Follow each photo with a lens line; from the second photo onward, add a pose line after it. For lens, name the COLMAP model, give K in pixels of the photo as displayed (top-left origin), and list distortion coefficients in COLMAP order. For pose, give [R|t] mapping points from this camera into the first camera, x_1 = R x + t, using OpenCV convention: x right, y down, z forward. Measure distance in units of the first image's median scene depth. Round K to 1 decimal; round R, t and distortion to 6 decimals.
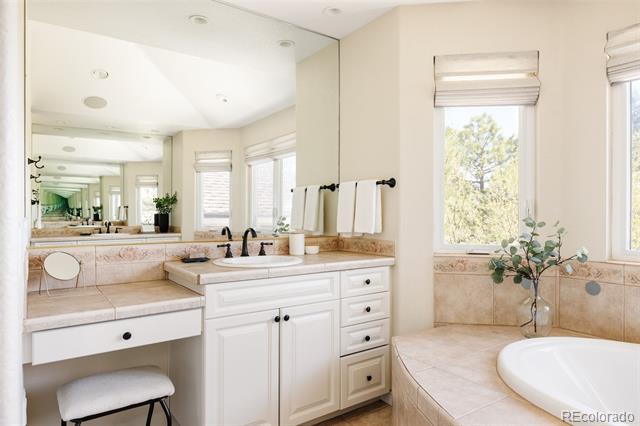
lens RADIAL K [[416.2, 0, 321.1], [0, 416.2, 209.2], [0, 0, 1]] dist [0.000188, -0.001196]
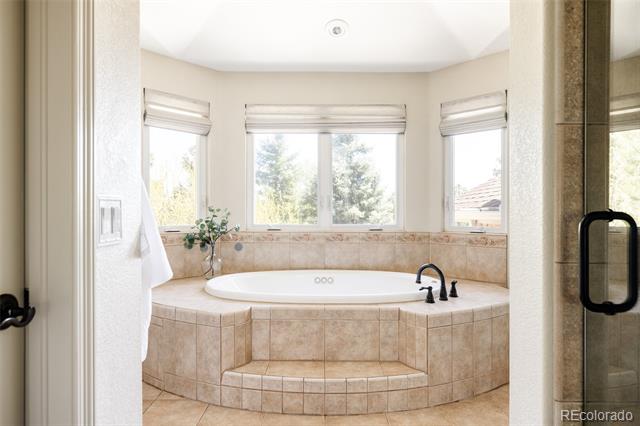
lens RADIAL K [[388.1, 0, 319.3], [0, 388.1, 212.9], [0, 0, 1]] dist [-0.007610, 0.000244]
pose [[0.586966, -0.000624, 0.809611, -0.476827], [-0.010062, 0.999917, 0.008065, 0.028847], [-0.809549, -0.012881, 0.586911, -0.240671]]
